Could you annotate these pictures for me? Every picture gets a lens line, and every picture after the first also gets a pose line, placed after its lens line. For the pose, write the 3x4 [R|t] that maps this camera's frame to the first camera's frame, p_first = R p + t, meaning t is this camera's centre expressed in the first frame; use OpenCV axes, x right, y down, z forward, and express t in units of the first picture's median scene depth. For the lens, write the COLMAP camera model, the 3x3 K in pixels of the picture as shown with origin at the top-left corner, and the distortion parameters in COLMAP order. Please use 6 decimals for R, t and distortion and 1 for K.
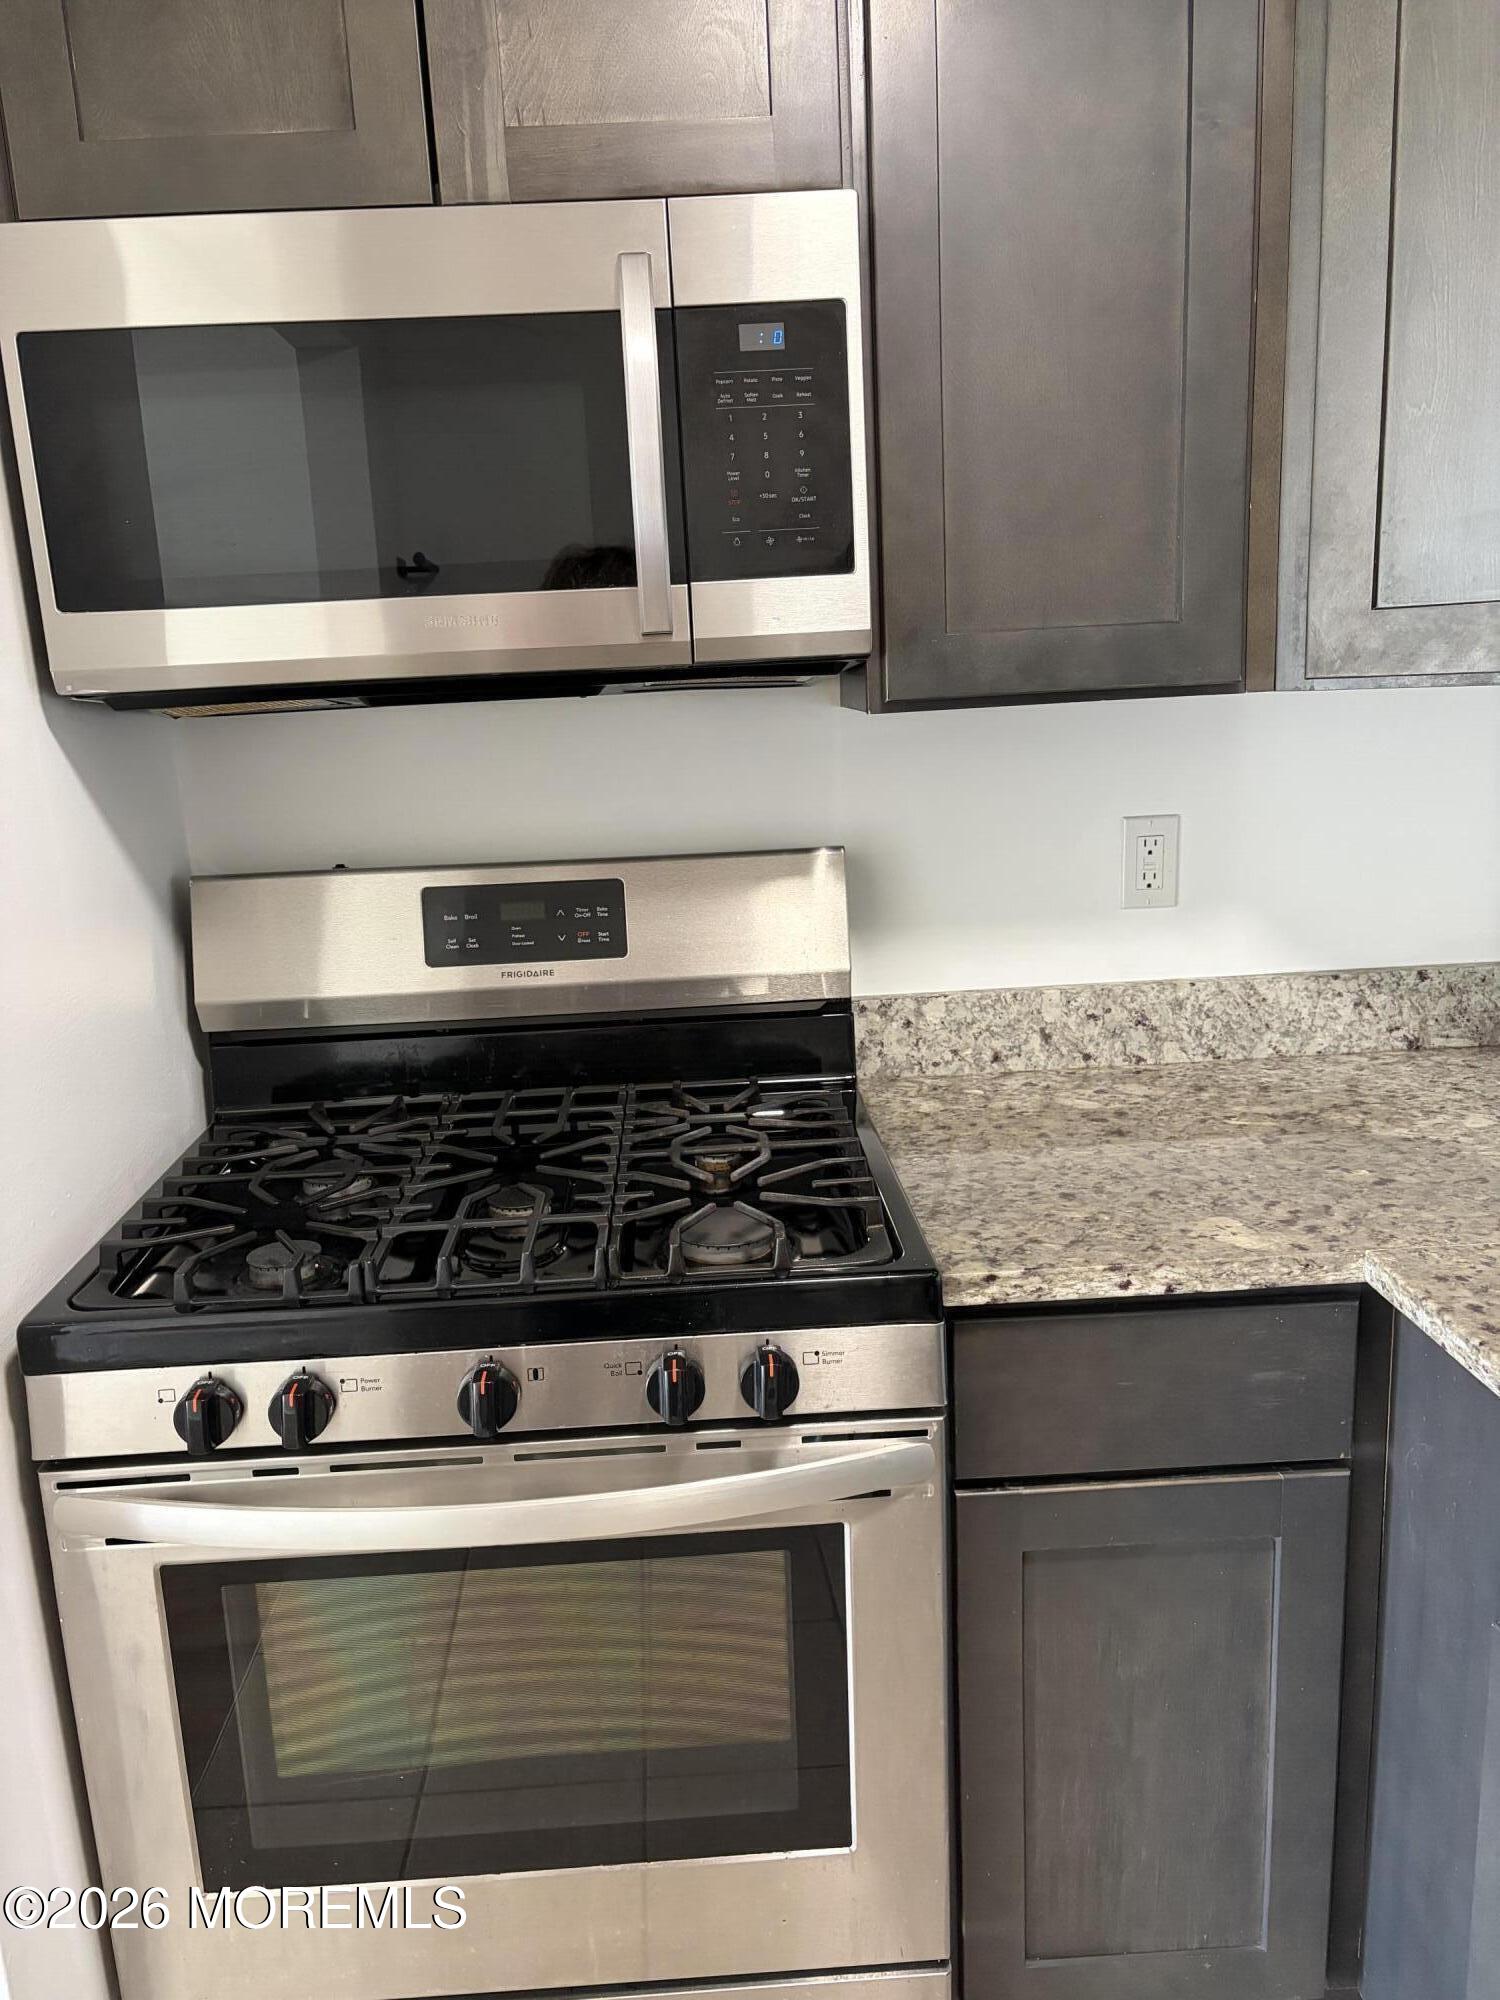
lens RADIAL K [[1515.8, 0, 750.0], [0, 1515.8, 1000.0], [0, 0, 1]] dist [0.046934, -0.059880]
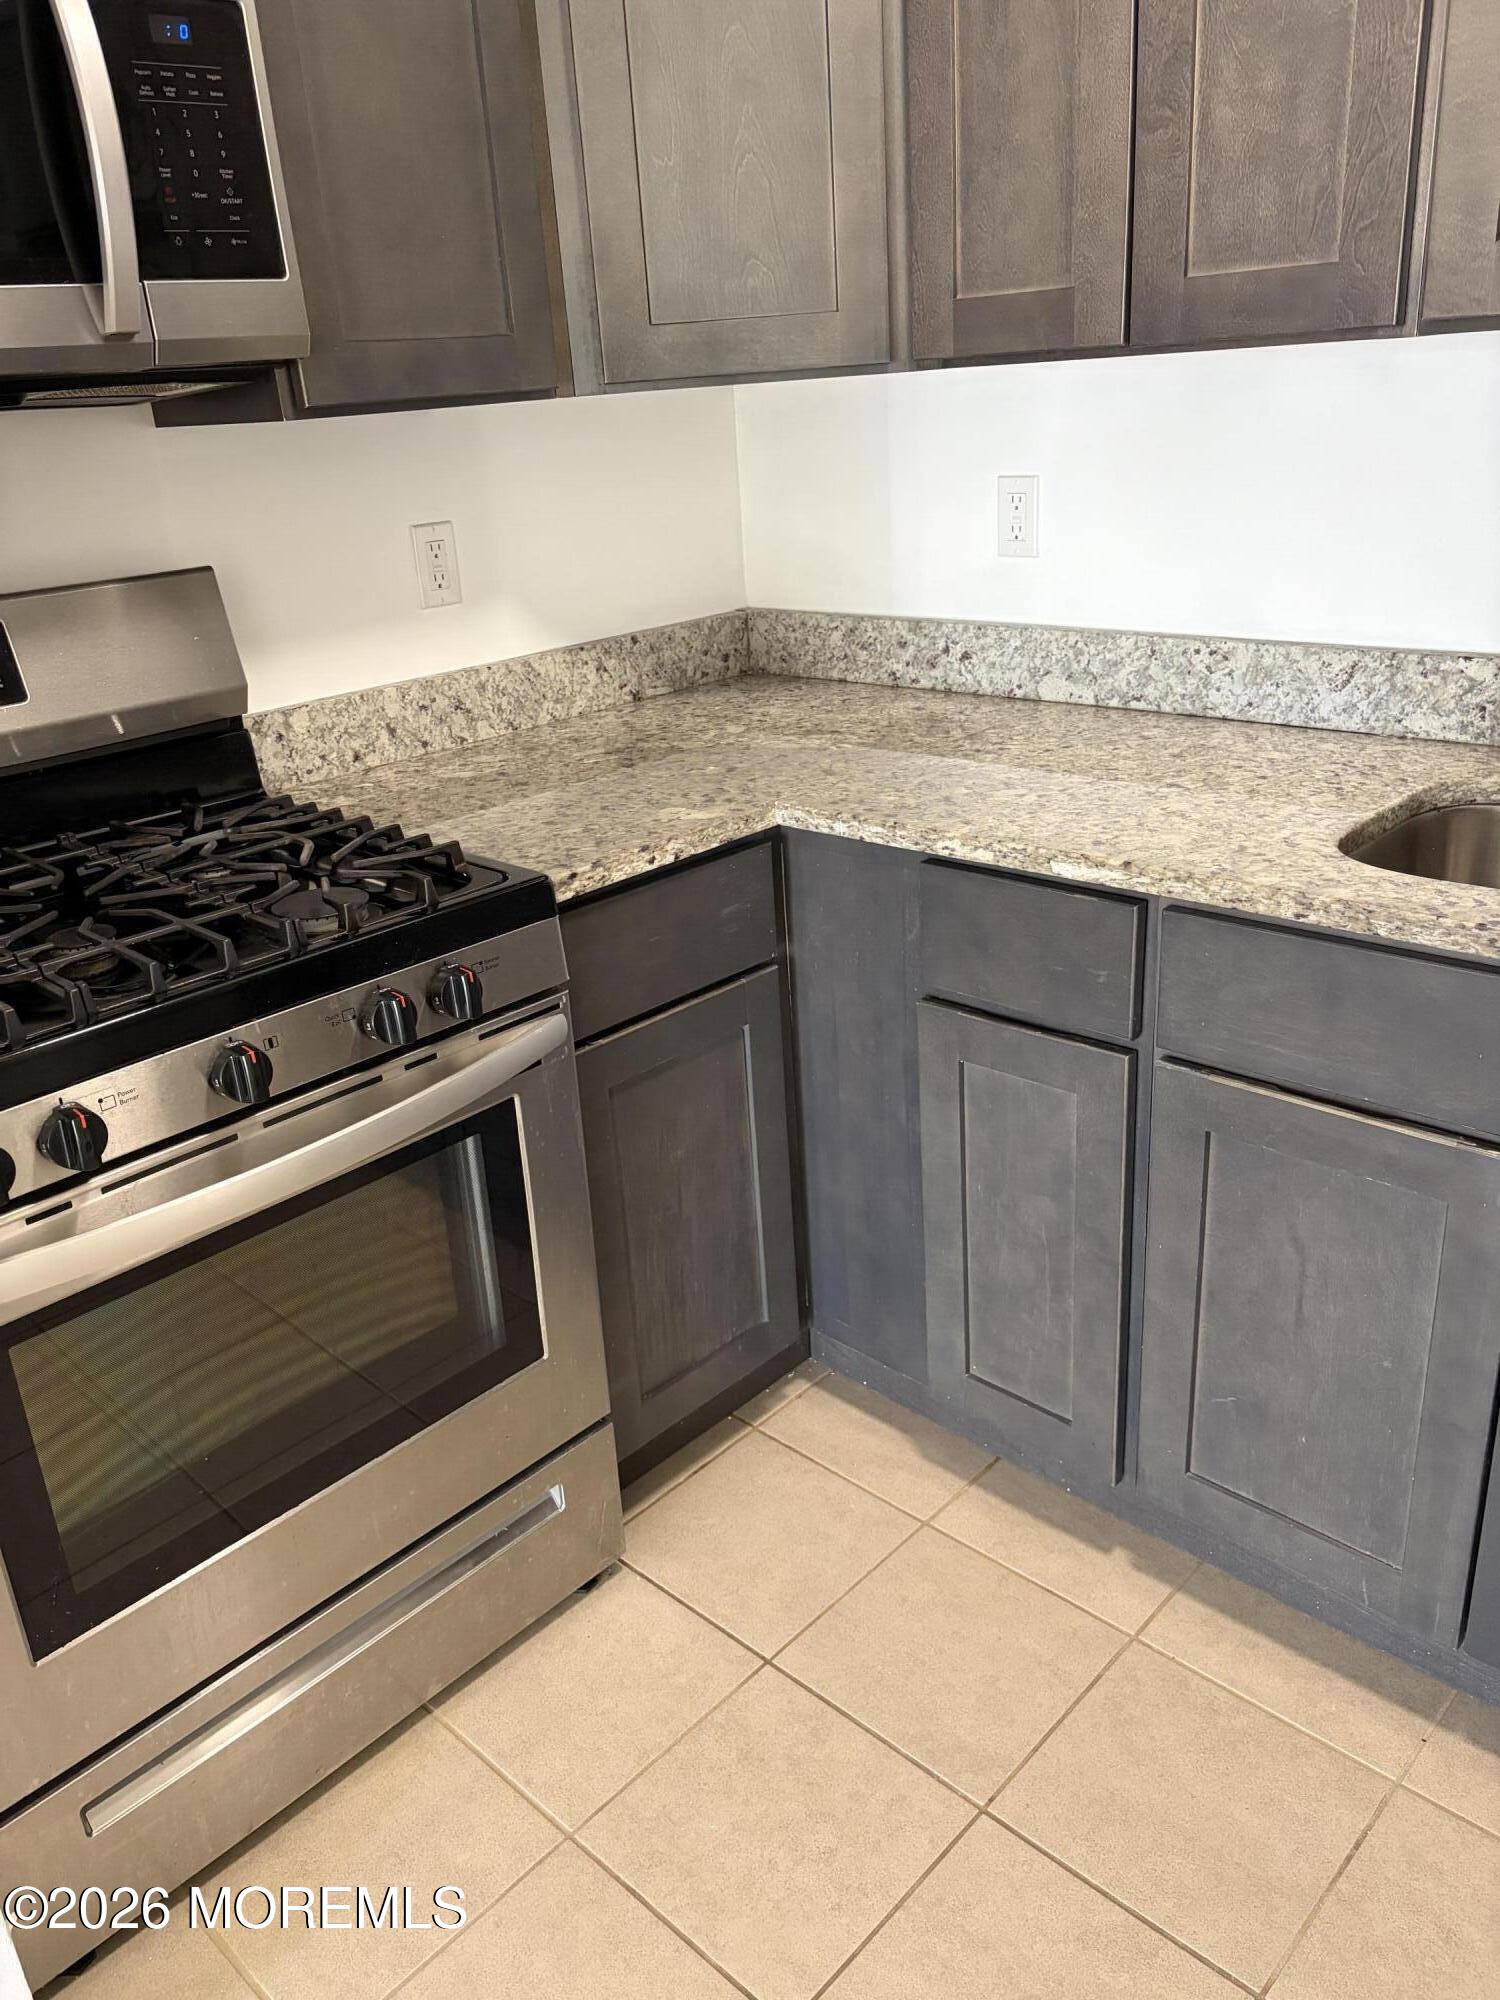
lens RADIAL K [[1515.8, 0, 750.0], [0, 1515.8, 1000.0], [0, 0, 1]] dist [0.046934, -0.059880]
pose [[0.726324, -0.263873, 0.634684, -0.406967], [0.177930, 0.964081, 0.197201, 0.043965], [-0.663923, -0.030303, 0.747187, -0.029195]]
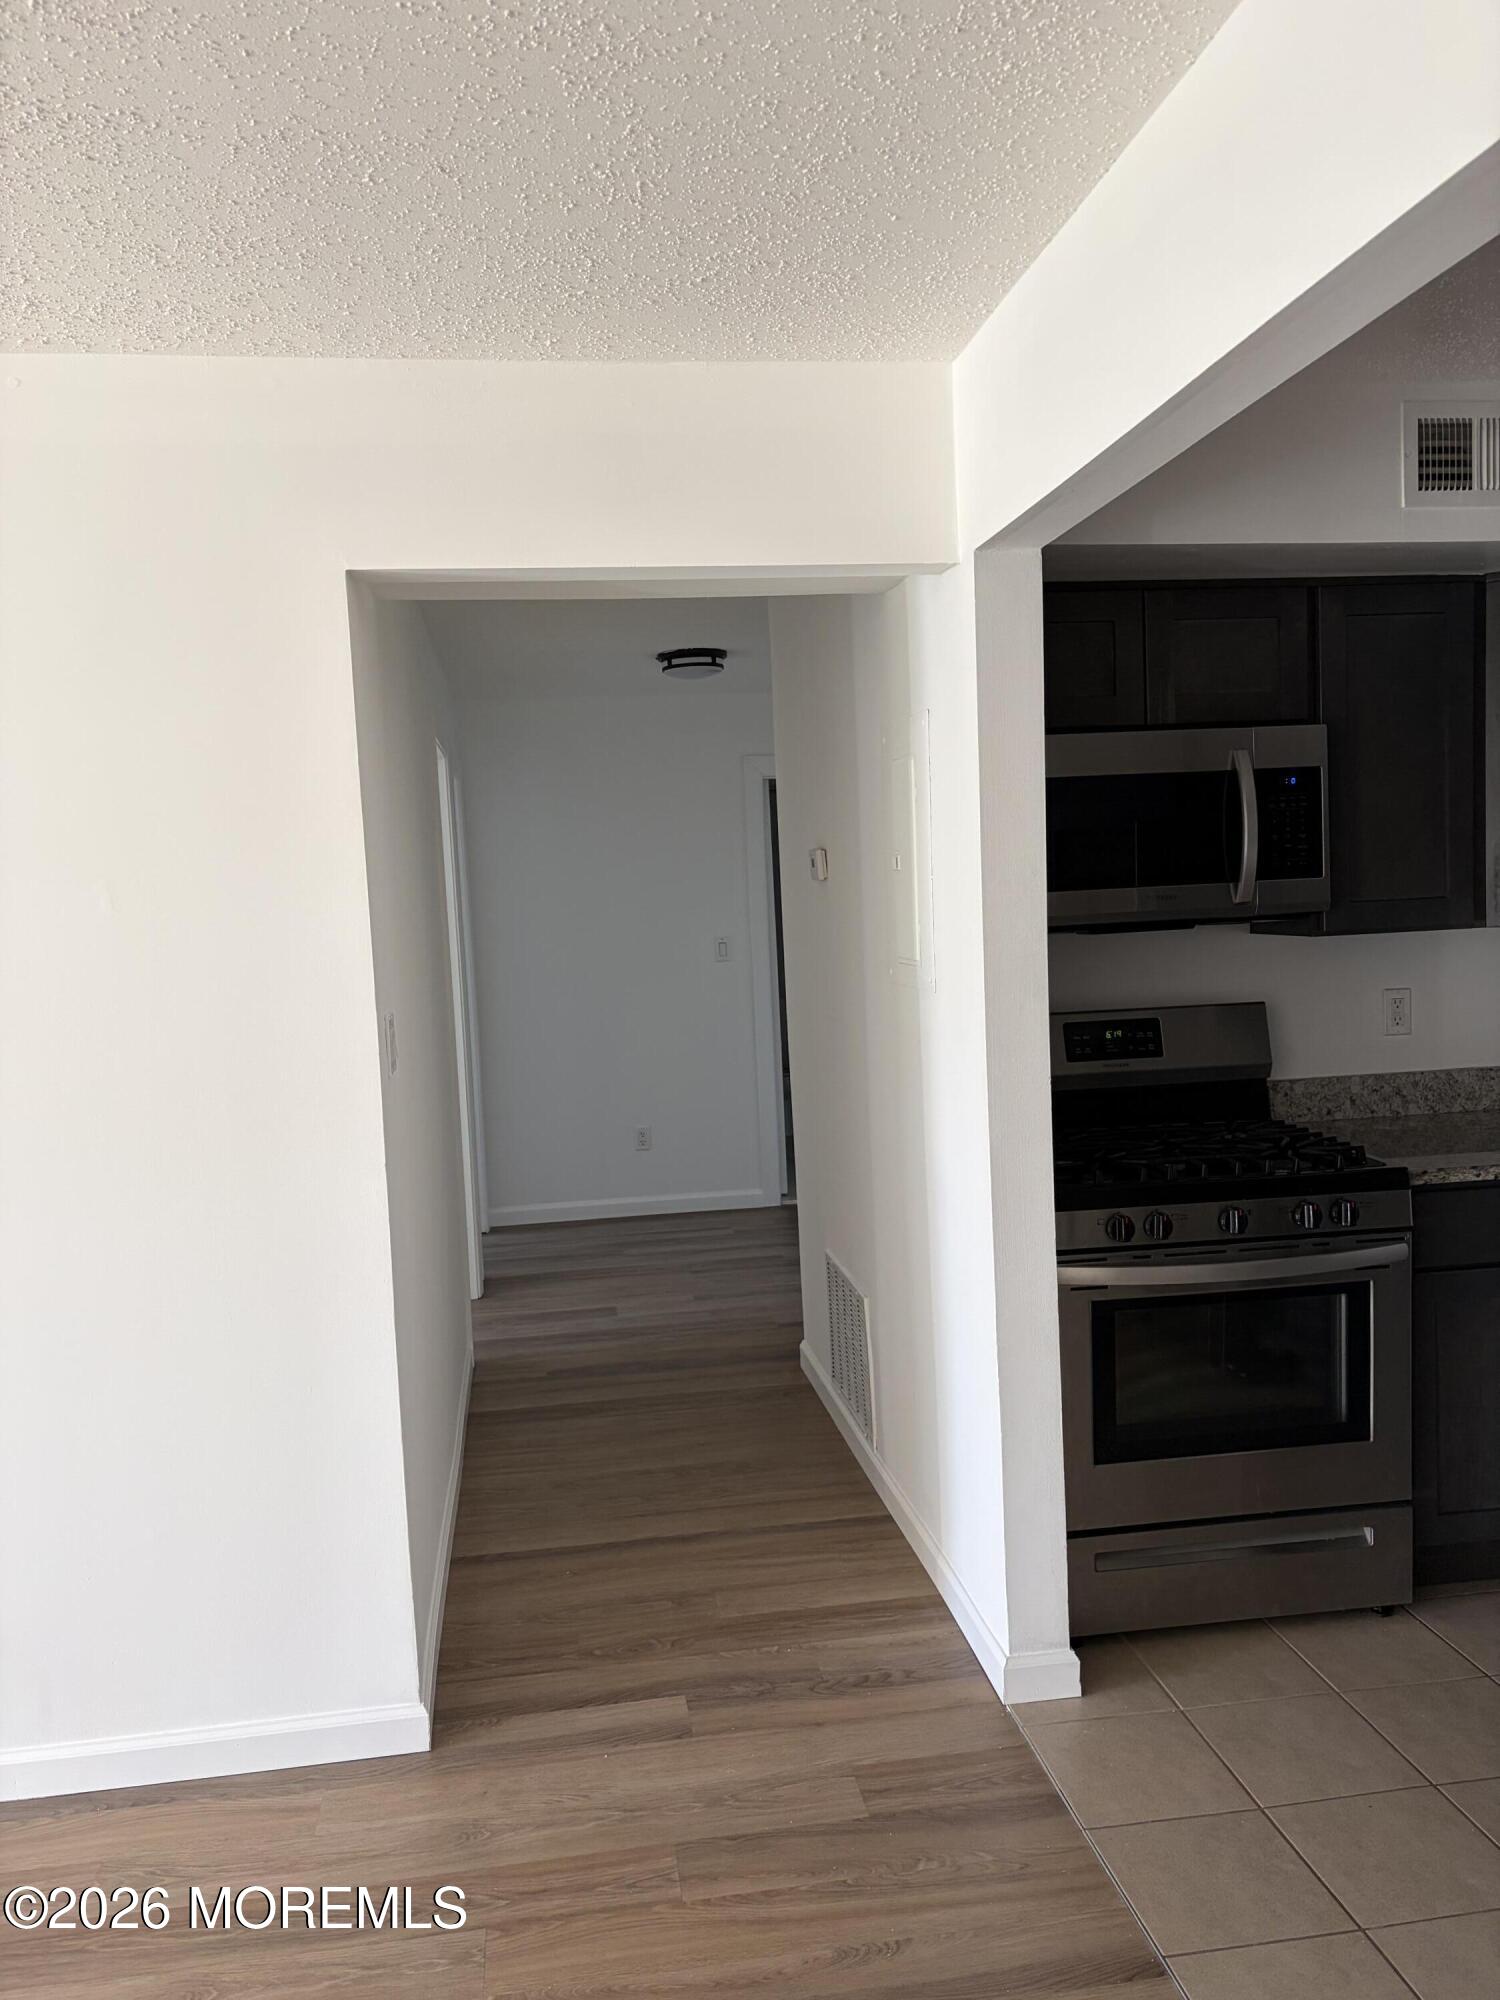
lens RADIAL K [[1528.6, 0, 750.0], [0, 1528.6, 1000.0], [0, 0, 1]] dist [0.002339, 0.001298]
pose [[0.995890, -0.003670, 0.090493, -0.796691], [0.016748, 0.989409, -0.144184, 0.176079], [-0.089005, 0.145107, 0.985405, -0.931192]]
